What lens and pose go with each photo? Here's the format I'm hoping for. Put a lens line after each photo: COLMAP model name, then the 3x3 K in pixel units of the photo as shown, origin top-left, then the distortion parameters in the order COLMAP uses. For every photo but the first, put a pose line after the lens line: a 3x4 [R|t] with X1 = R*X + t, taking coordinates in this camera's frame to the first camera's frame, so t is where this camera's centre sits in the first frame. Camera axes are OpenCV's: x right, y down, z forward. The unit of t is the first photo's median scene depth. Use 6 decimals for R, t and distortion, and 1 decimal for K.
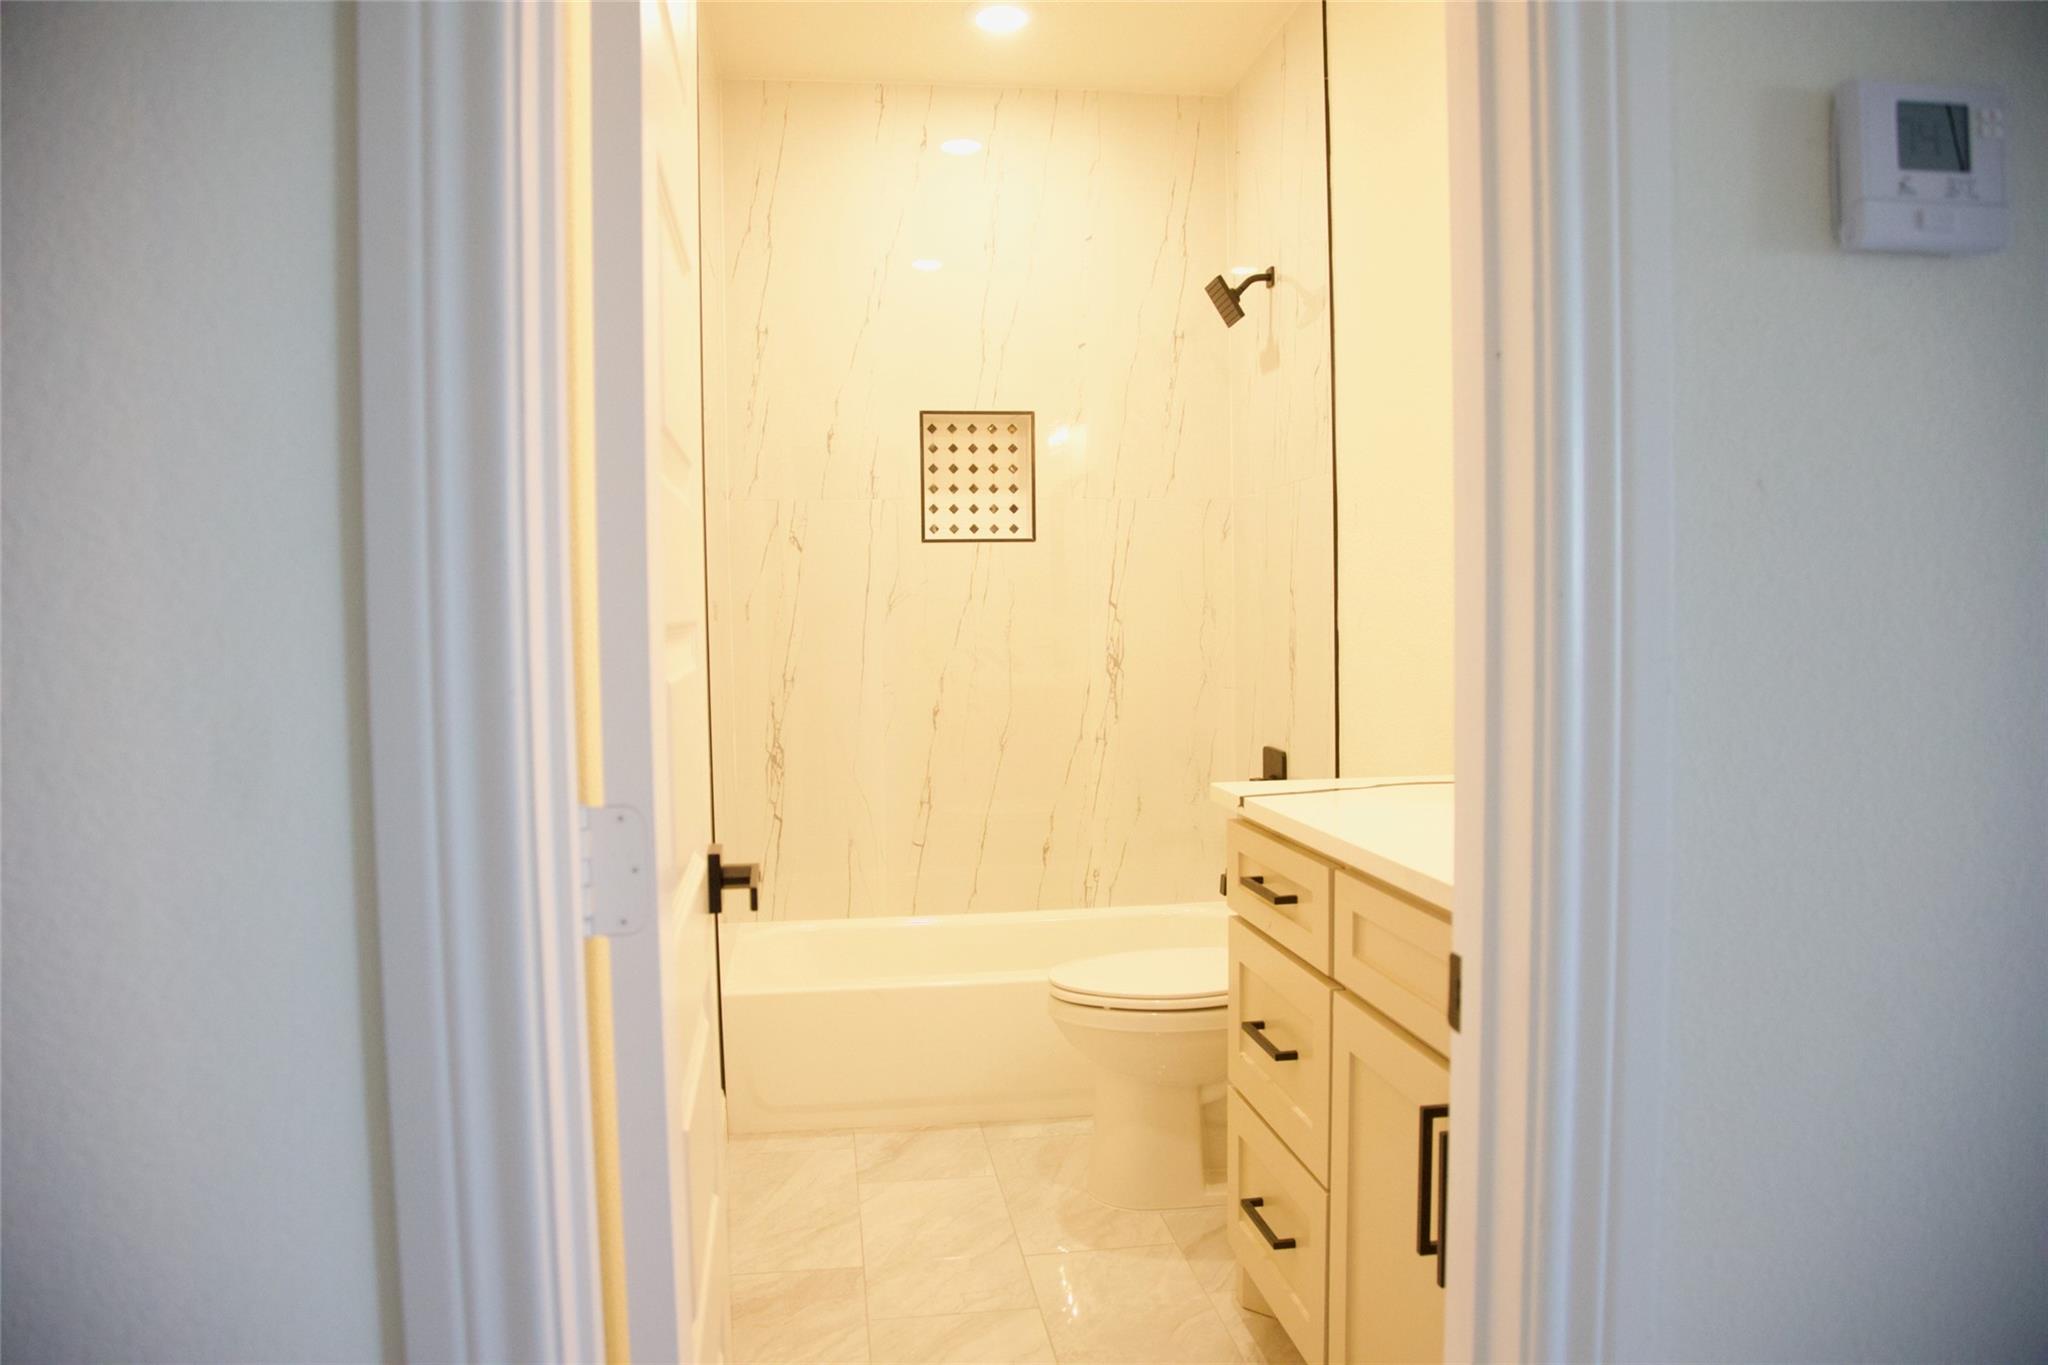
lens RADIAL K [[1407.0, 0, 1024.0], [0, 1407.0, 682.5], [0, 0, 1]] dist [-0.127629, 0.072853]
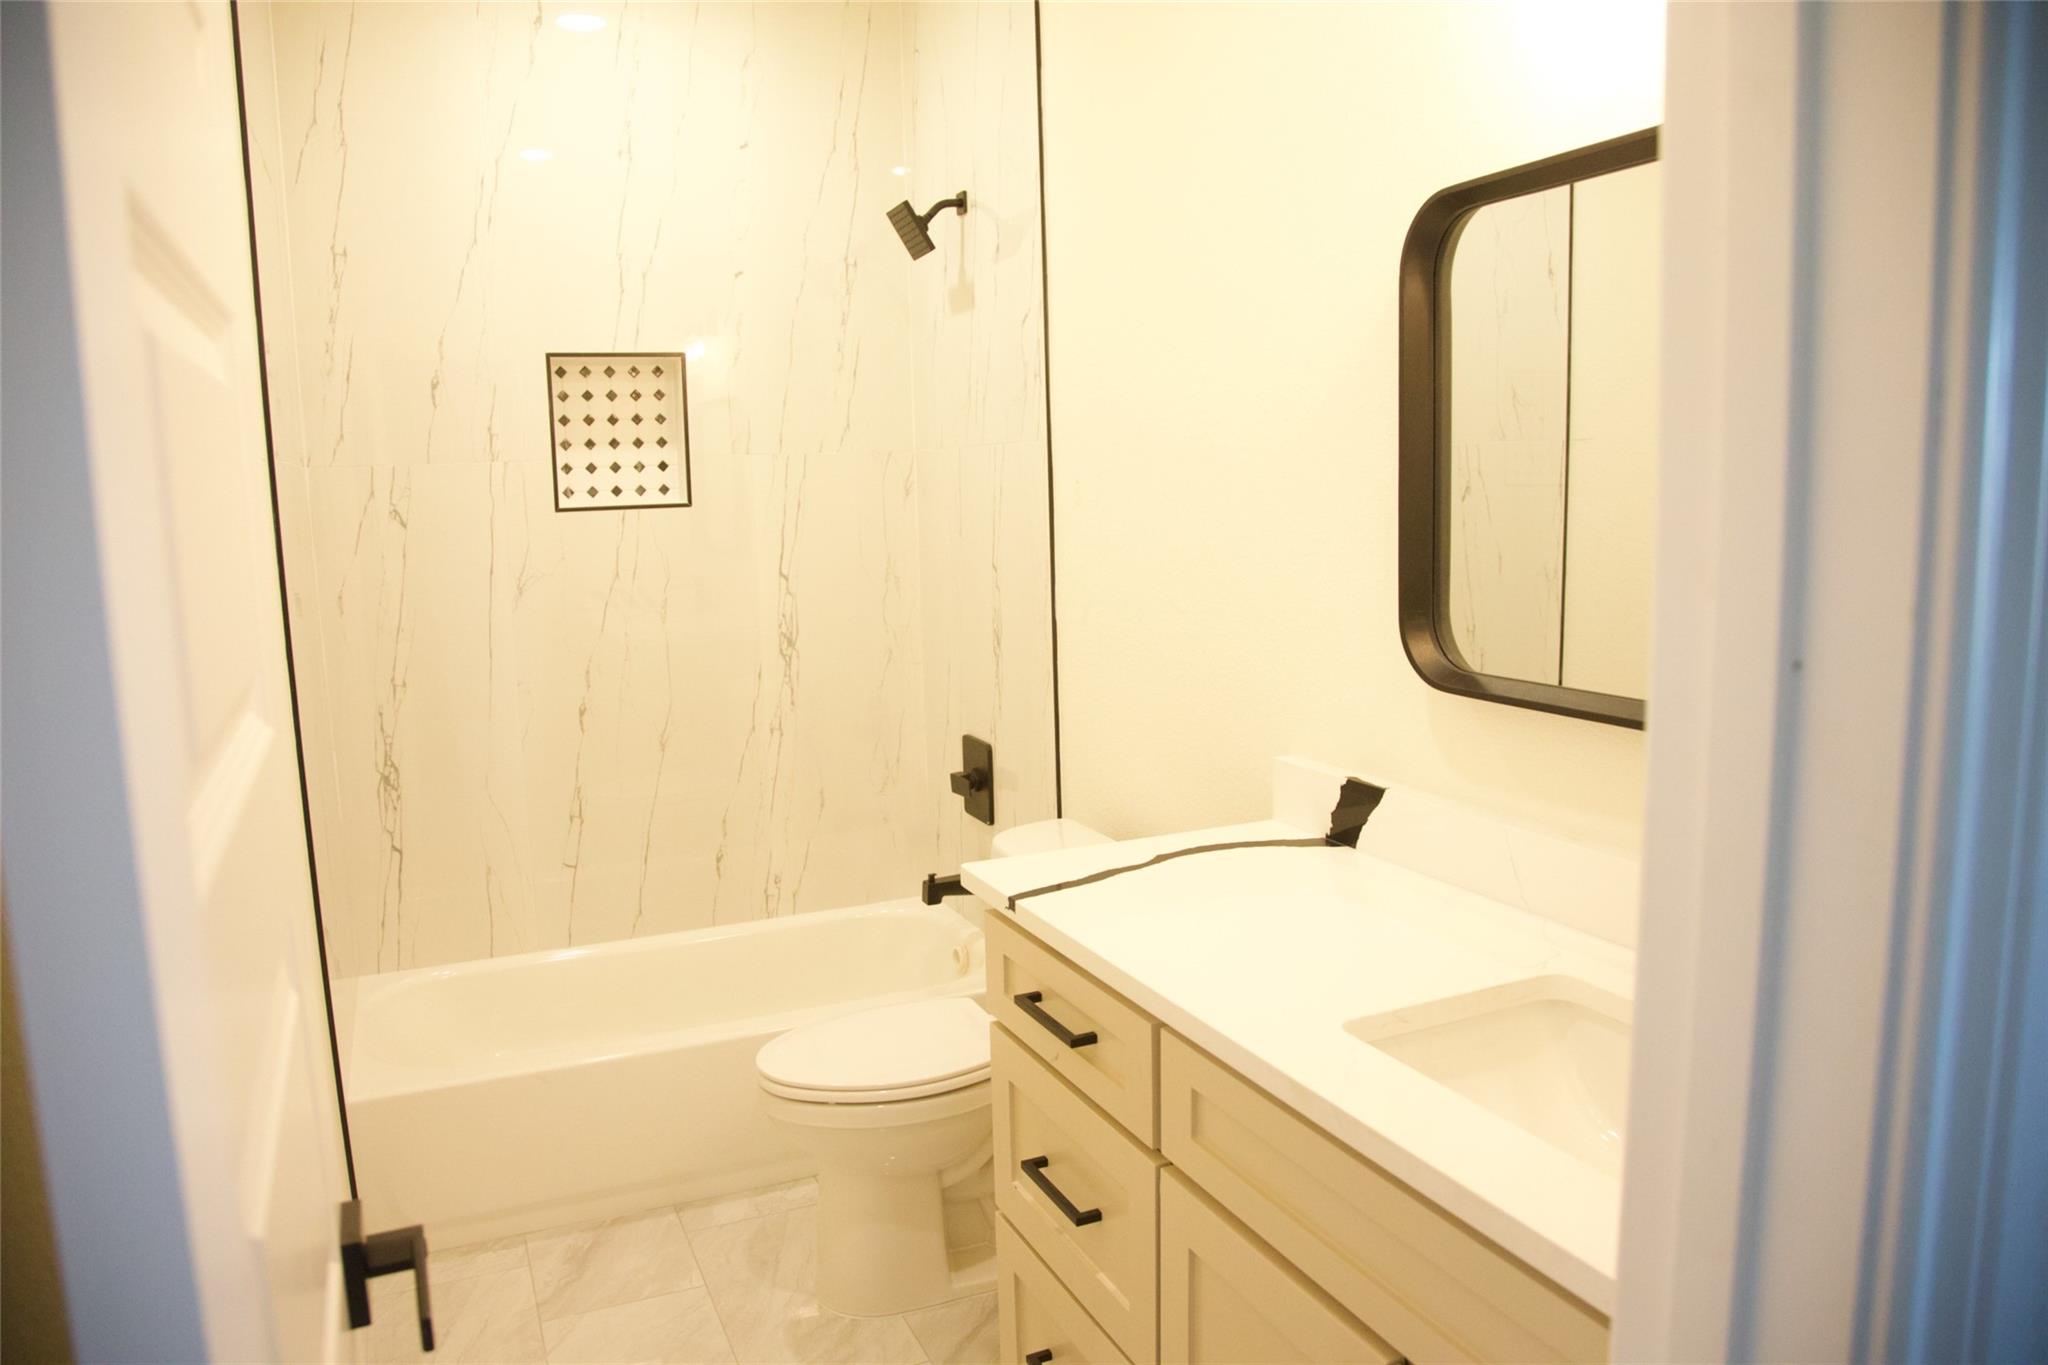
lens RADIAL K [[1407.0, 0, 1024.0], [0, 1407.0, 682.5], [0, 0, 1]] dist [-0.127629, 0.072853]
pose [[0.963033, -0.049172, 0.264856, -0.027558], [0.025686, 0.995481, 0.091420, -0.067213], [-0.268155, -0.081238, 0.959945, 0.124237]]
